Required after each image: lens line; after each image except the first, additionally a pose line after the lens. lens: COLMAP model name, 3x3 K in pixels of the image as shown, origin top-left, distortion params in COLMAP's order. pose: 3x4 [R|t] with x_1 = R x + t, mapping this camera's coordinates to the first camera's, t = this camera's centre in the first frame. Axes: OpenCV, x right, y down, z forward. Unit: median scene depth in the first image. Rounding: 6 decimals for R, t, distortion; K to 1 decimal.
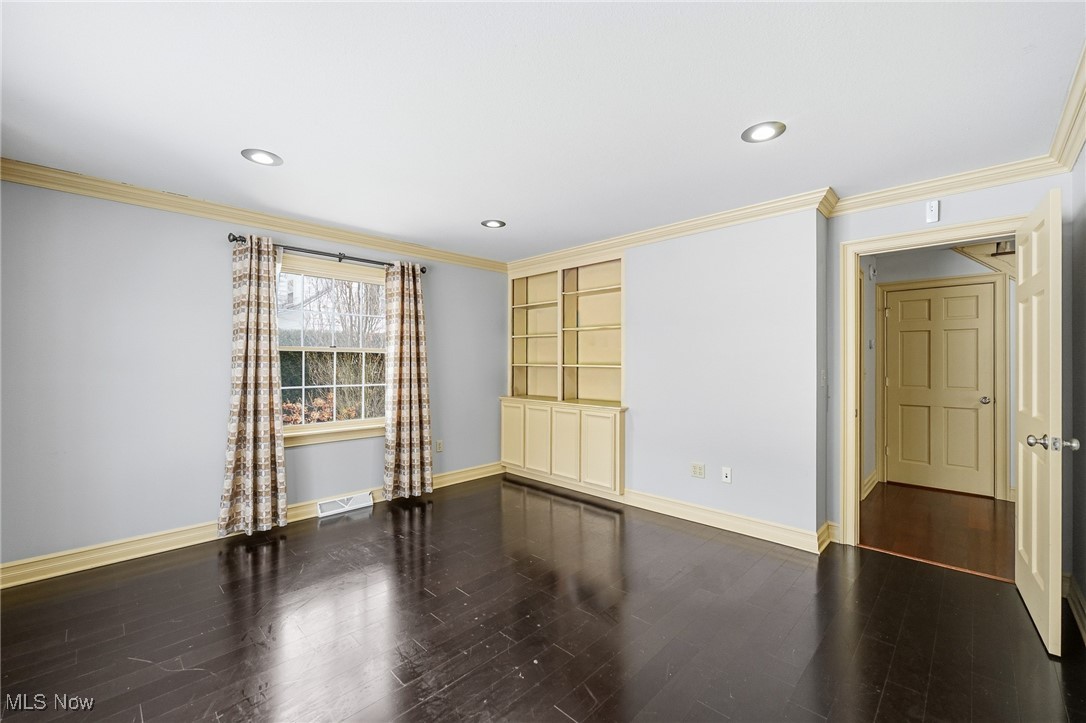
lens RADIAL K [[443.0, 0, 544.4], [0, 443.0, 360.4], [0, 0, 1]] dist [-0.001382, -0.000125]
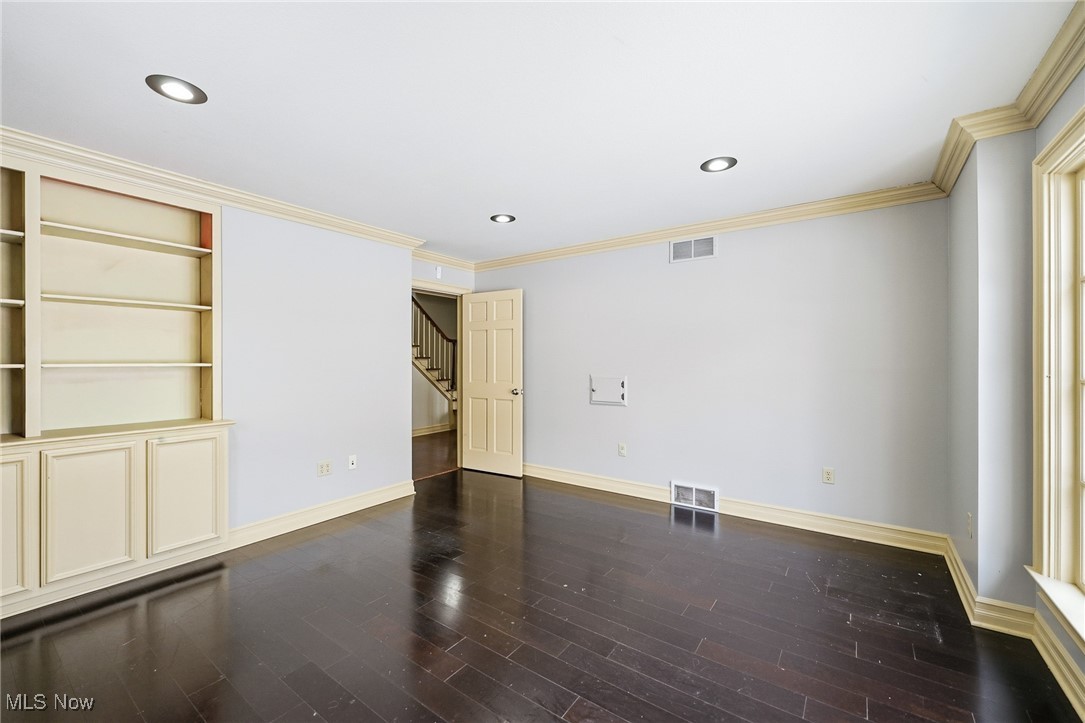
lens RADIAL K [[442.6, 0, 543.1], [0, 442.6, 360.3], [0, 0, 1]] dist [-0.001382, -0.000125]
pose [[-0.154594, -0.004268, 0.987969, -0.611016], [-0.004486, 0.999983, 0.003618, 0.000879], [-0.987968, -0.003873, -0.154611, 0.583339]]
